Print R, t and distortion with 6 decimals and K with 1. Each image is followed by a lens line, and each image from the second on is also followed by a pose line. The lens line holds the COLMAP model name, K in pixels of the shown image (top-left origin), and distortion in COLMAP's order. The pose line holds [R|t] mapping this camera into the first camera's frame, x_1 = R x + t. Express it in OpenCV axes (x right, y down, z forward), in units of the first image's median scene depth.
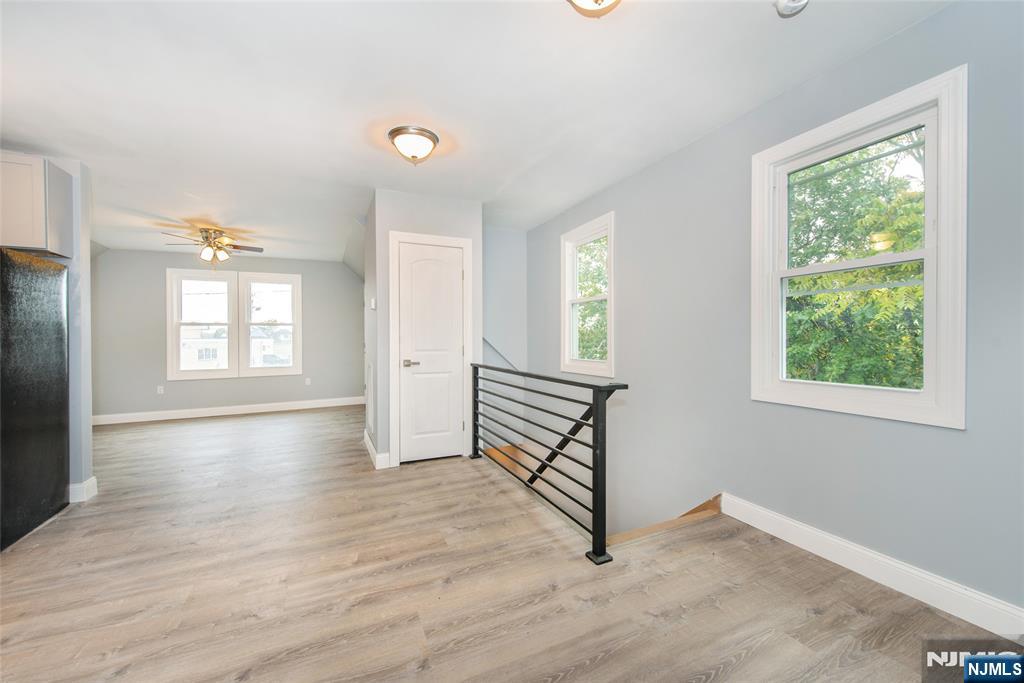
lens RADIAL K [[391.7, 0, 510.6], [0, 391.7, 339.5], [0, 0, 1]] dist [0.004605, -0.001428]
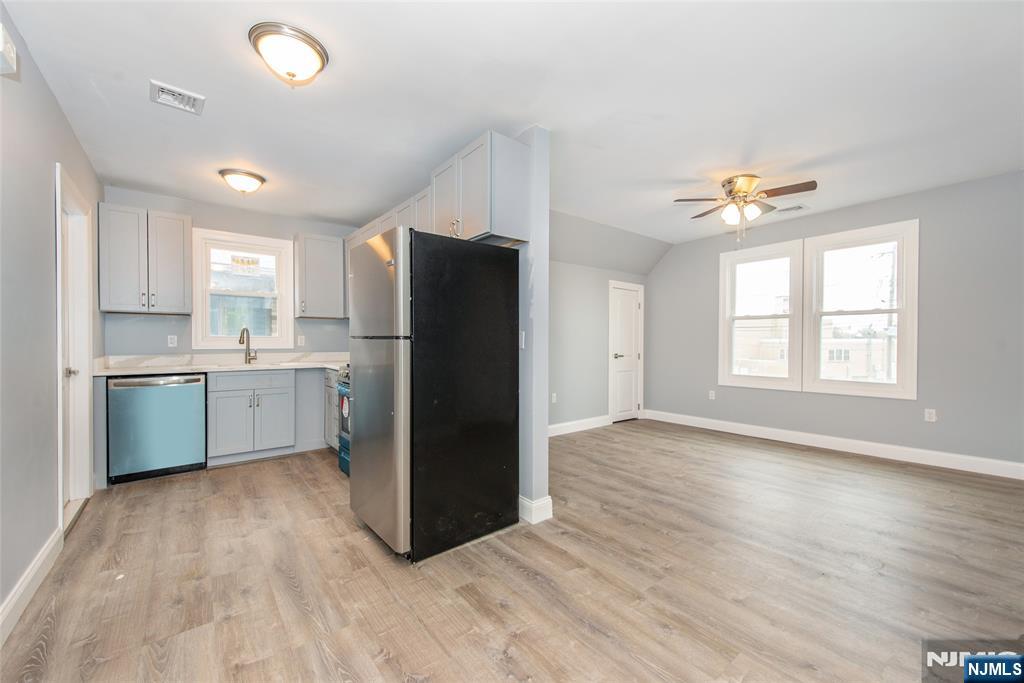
lens RADIAL K [[391.7, 0, 517.0], [0, 391.7, 342.3], [0, 0, 1]] dist [0.004605, -0.001428]
pose [[0.211102, 0.006165, -0.977444, -0.128338], [-0.001868, 0.999981, 0.005904, 0.007261], [0.977462, 0.000579, 0.211110, 0.376747]]
